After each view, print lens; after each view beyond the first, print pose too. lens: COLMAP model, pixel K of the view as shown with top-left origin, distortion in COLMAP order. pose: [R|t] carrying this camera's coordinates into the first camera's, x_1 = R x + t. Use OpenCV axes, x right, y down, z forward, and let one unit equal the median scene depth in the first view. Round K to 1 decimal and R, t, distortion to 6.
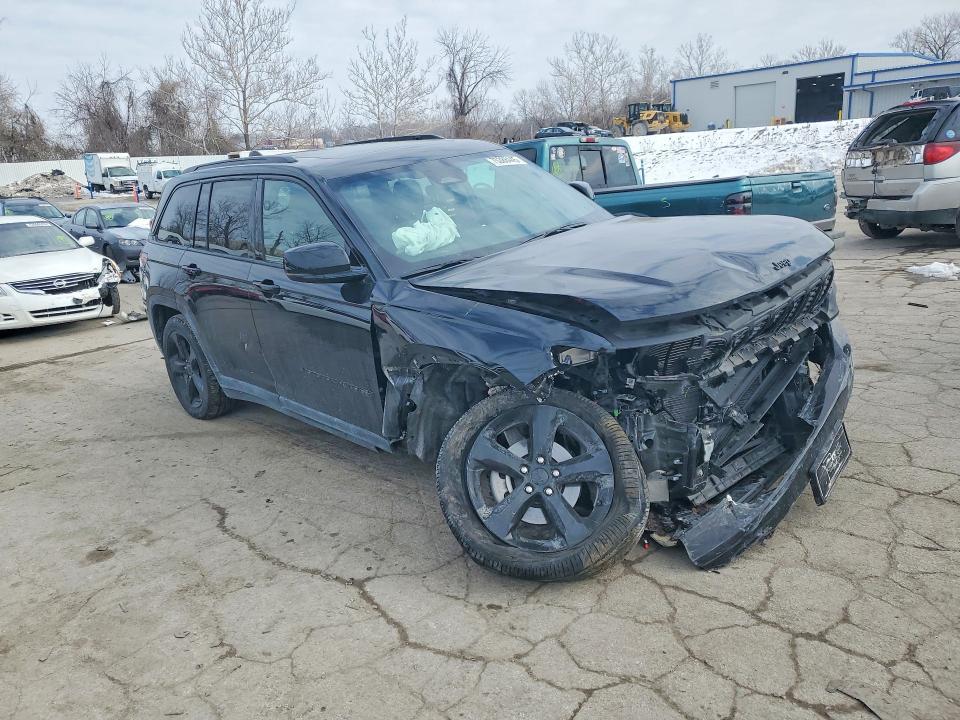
lens RADIAL K [[765.3, 0, 480.0], [0, 765.3, 360.0], [0, 0, 1]] dist [0.016612, -0.002535]
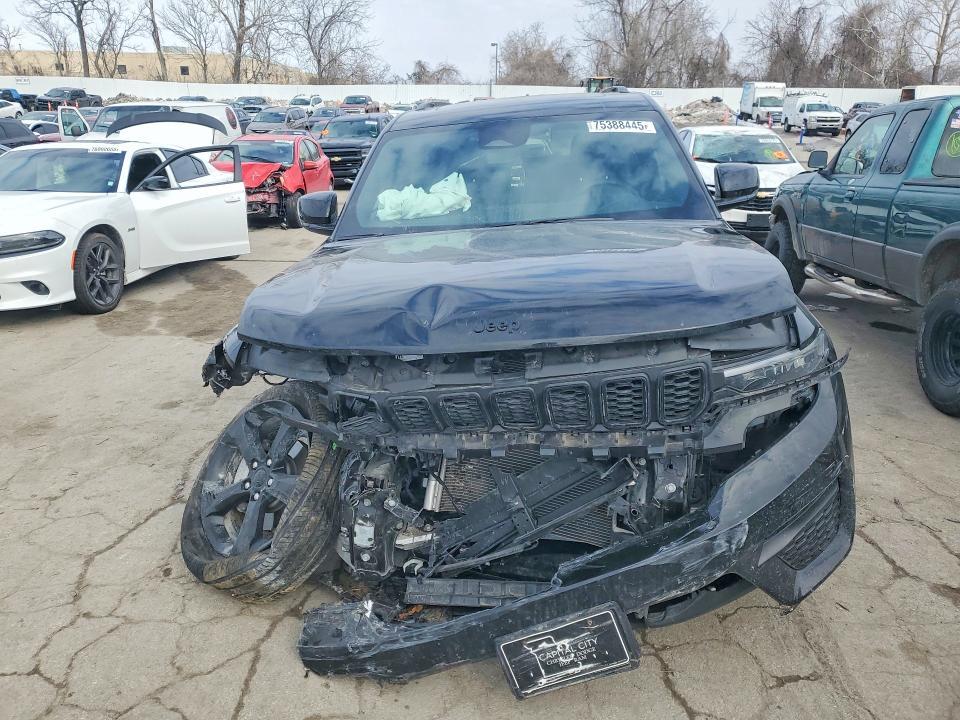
lens RADIAL K [[765.3, 0, 480.0], [0, 765.3, 360.0], [0, 0, 1]] dist [0.016612, -0.002535]
pose [[0.650130, 0.297220, -0.699279, 0.766971], [-0.236766, 0.953742, 0.185251, -0.193225], [0.721992, 0.045128, 0.690428, 0.493594]]
